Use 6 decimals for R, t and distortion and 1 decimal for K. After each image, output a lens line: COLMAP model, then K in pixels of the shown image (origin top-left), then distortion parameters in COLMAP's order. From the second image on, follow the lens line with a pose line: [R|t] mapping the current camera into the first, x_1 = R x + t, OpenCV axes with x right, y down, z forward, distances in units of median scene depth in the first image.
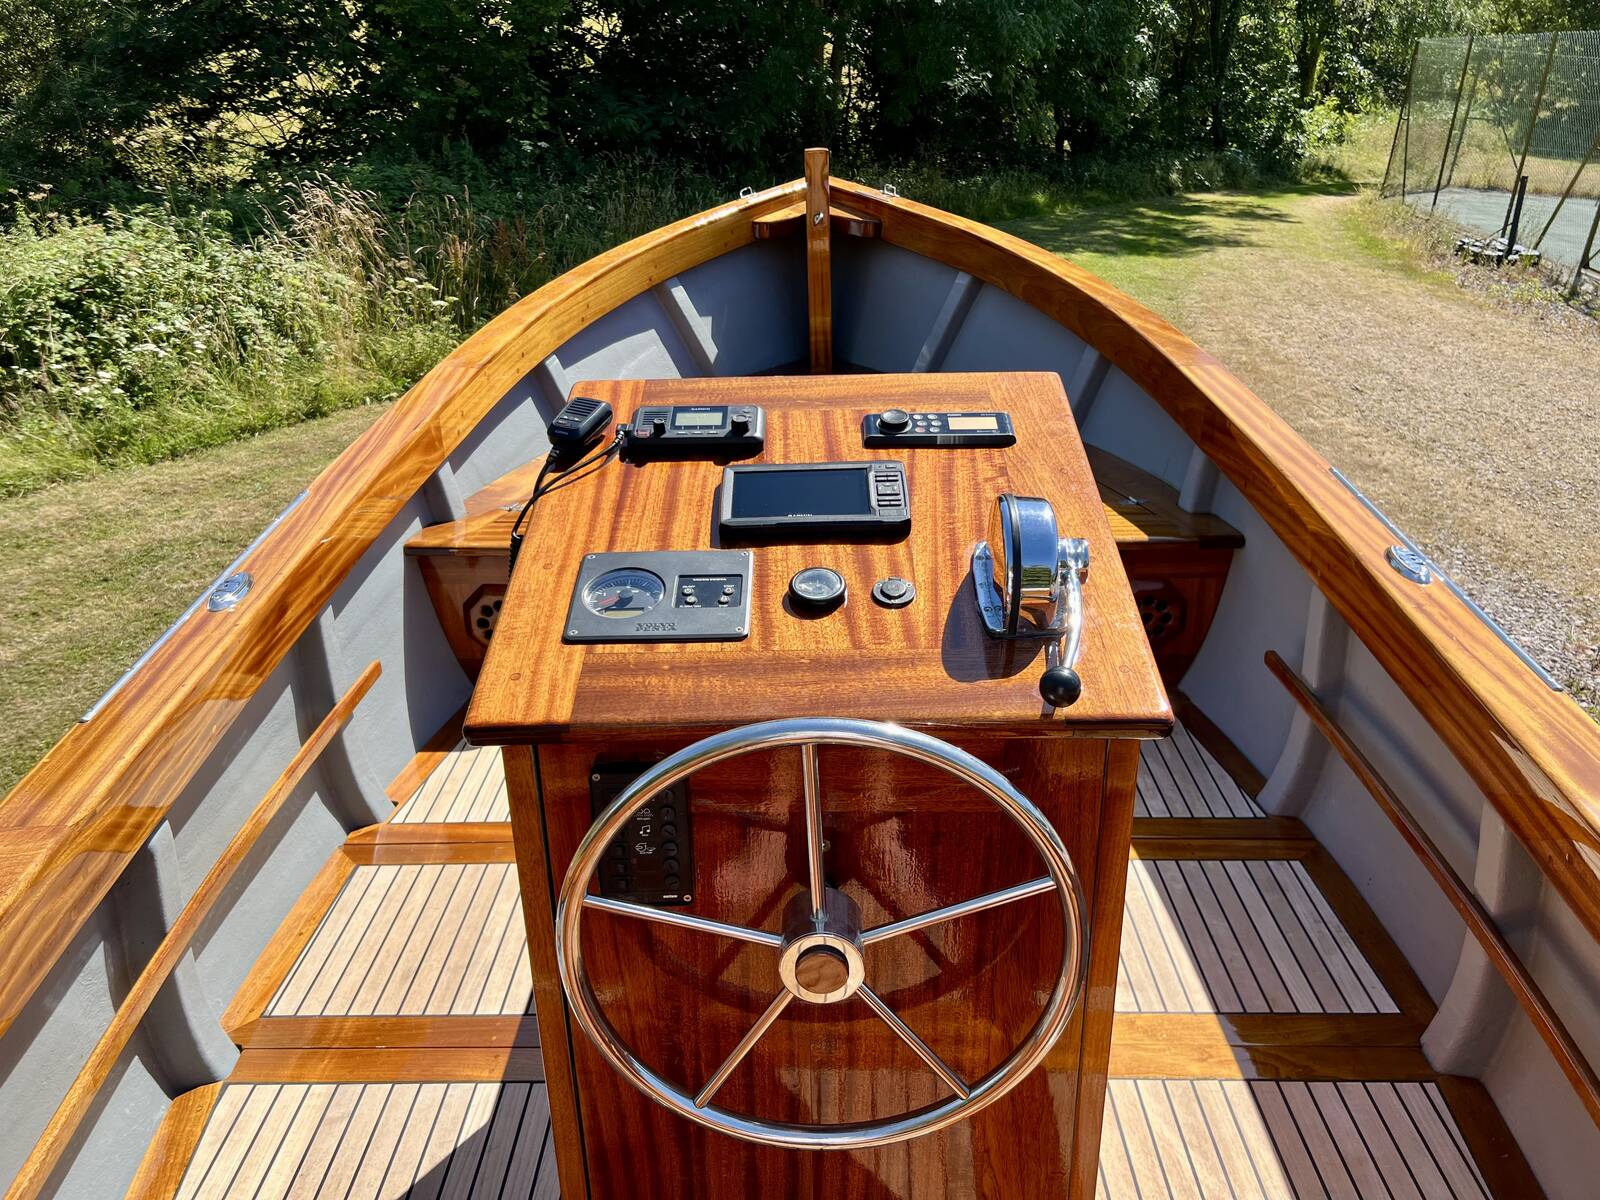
lens RADIAL K [[1223.2, 0, 807.0], [0, 1223.2, 593.8], [0, 0, 1]] dist [0.045352, -0.061970]
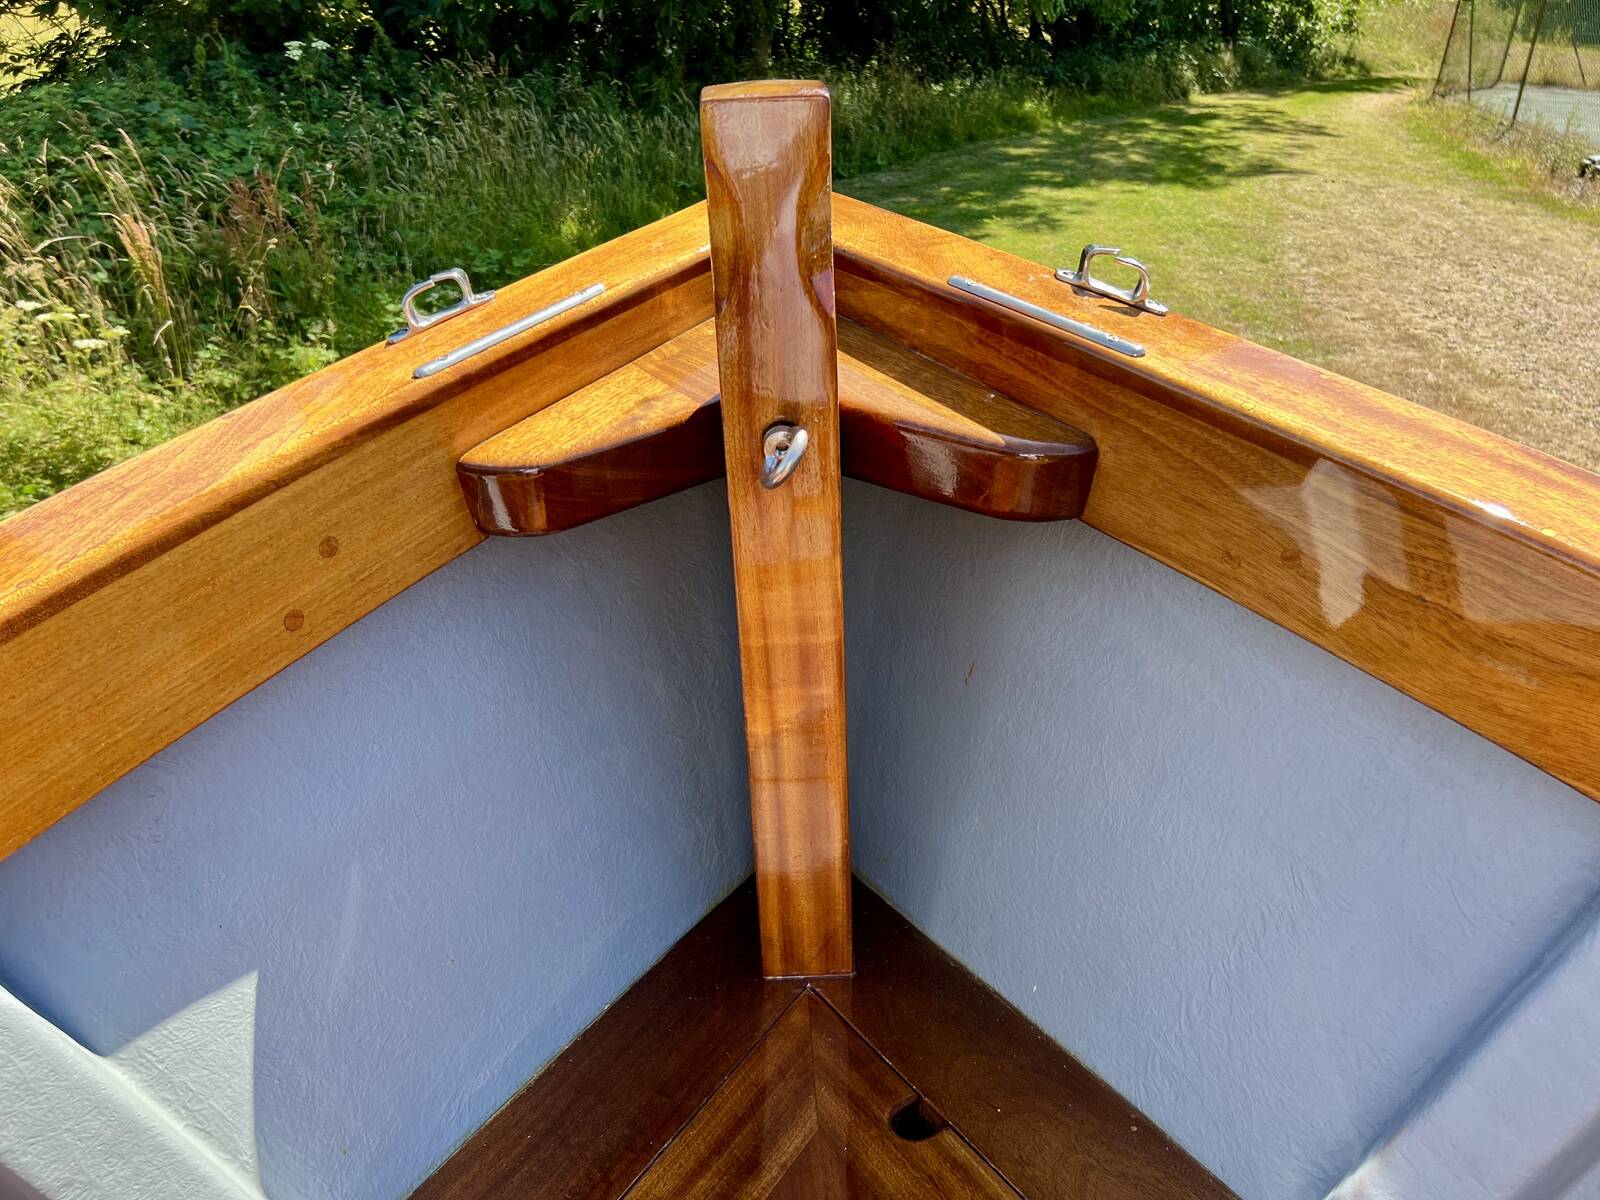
lens RADIAL K [[1223.2, 0, 790.8], [0, 1223.2, 589.2], [0, 0, 1]] dist [0.045352, -0.061970]
pose [[0.999209, -0.028709, 0.027534, 0.006661], [0.026734, 0.997217, 0.069591, -0.472386], [-0.029455, -0.068800, 0.997196, 1.280980]]
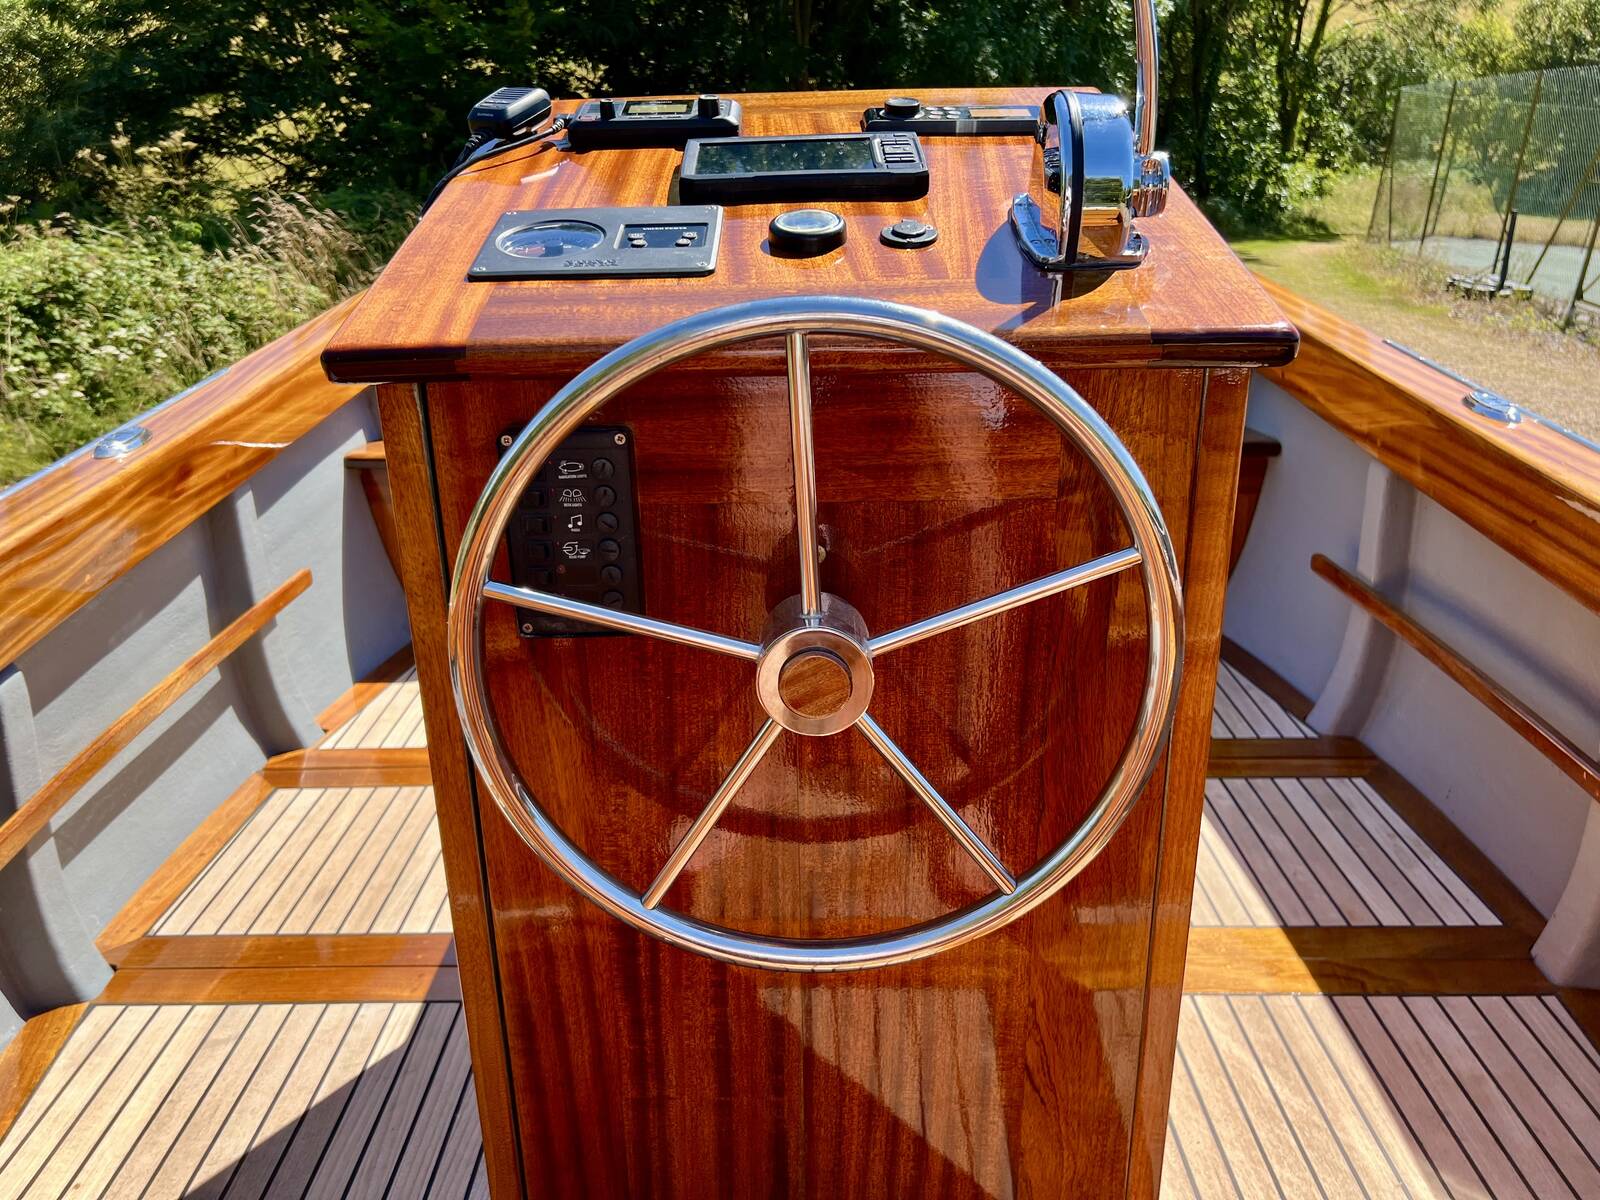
lens RADIAL K [[1223.2, 0, 791.9], [0, 1223.2, 610.2], [0, 0, 1]] dist [0.045352, -0.061970]
pose [[0.999998, -0.002179, -0.000458, -0.000523], [0.002158, 0.999155, -0.041054, 0.115124], [0.000547, 0.041053, 0.999157, 0.111605]]
